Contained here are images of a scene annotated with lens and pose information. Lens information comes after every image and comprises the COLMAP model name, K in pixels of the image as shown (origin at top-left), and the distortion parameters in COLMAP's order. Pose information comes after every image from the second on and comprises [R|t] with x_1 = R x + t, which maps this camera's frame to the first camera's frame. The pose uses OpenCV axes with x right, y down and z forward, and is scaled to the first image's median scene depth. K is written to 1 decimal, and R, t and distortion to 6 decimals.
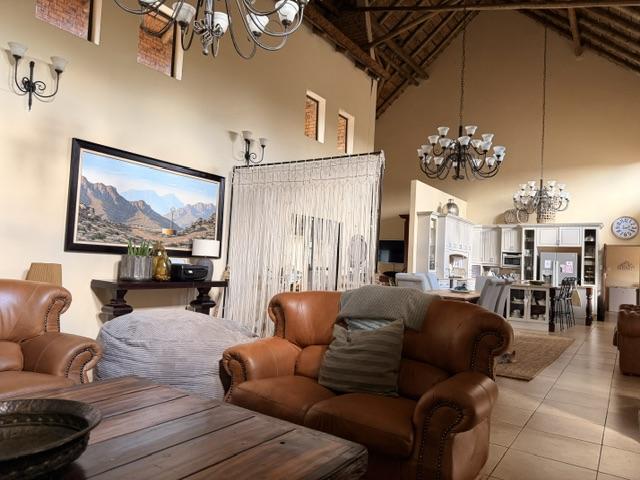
lens RADIAL K [[448.2, 0, 317.8], [0, 448.2, 242.1], [0, 0, 1]] dist [0.006408, -0.000728]
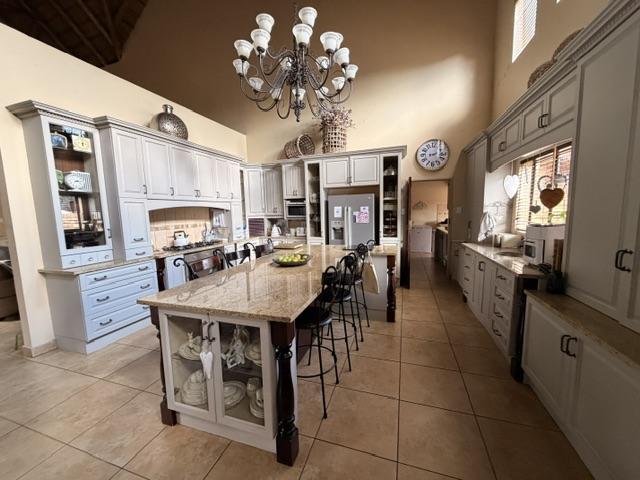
lens RADIAL K [[254.3, 0, 322.0], [0, 254.3, 241.2], [0, 0, 1]] dist [-0.002501, -0.000033]
pose [[0.954193, -0.106319, 0.279666, 0.372299], [0.056809, 0.982109, 0.179538, 0.020874], [-0.293751, -0.155426, 0.943161, 0.624191]]
